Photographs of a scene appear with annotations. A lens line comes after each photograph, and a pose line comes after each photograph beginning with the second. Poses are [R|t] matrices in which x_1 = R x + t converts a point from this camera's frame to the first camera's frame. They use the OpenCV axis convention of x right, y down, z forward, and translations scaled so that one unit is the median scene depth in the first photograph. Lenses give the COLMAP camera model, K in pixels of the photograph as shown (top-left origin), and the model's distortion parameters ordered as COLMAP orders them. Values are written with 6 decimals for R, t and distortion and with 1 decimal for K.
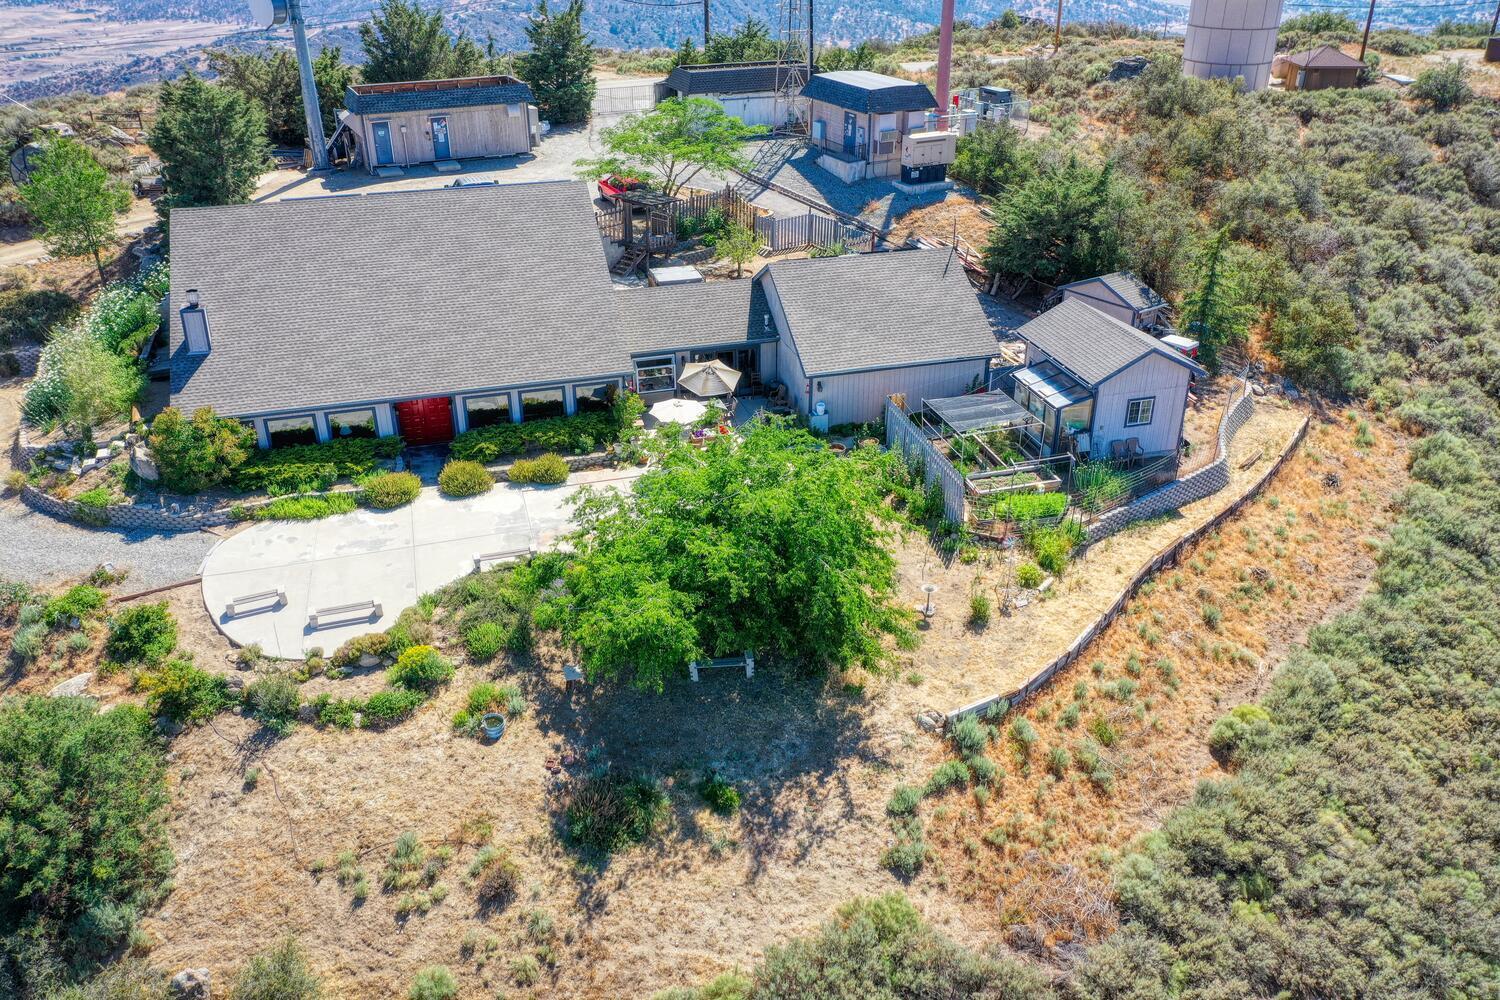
lens RADIAL K [[1184.7, 0, 750.4], [0, 1184.7, 505.3], [0, 0, 1]] dist [-0.003797, -0.006984]
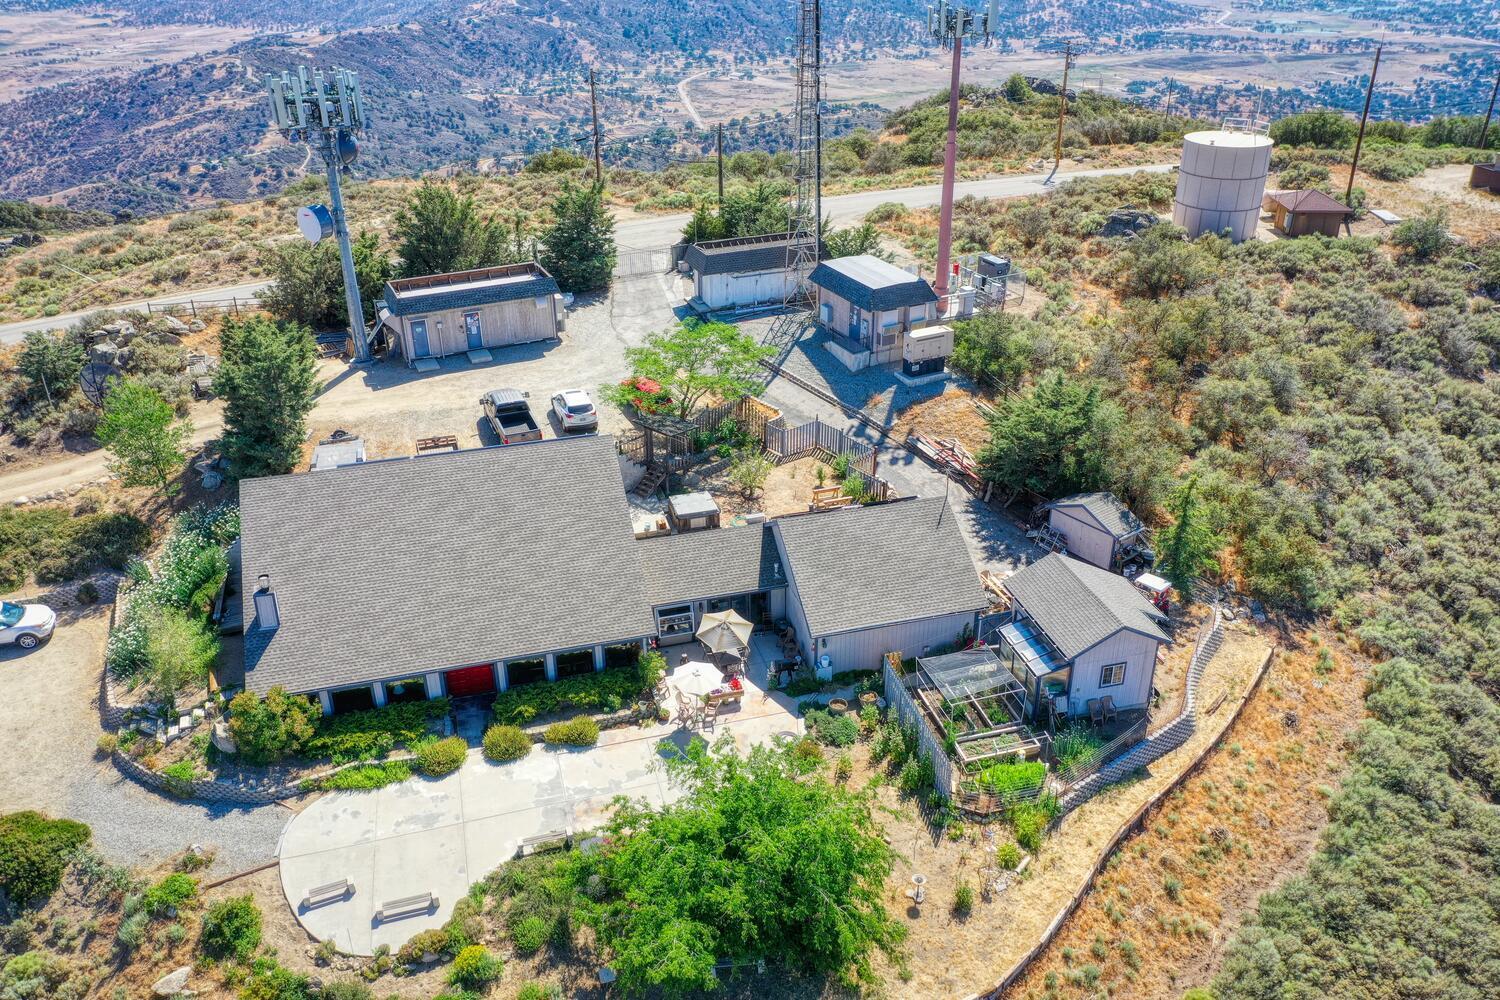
lens RADIAL K [[1184.7, 0, 750.6], [0, 1184.7, 505.2], [0, 0, 1]] dist [-0.003797, -0.006984]
pose [[0.999937, -0.001285, -0.011144, 0.002235], [0.001301, 0.999998, 0.001369, -0.234422], [0.011142, -0.001383, 0.999937, -0.109832]]
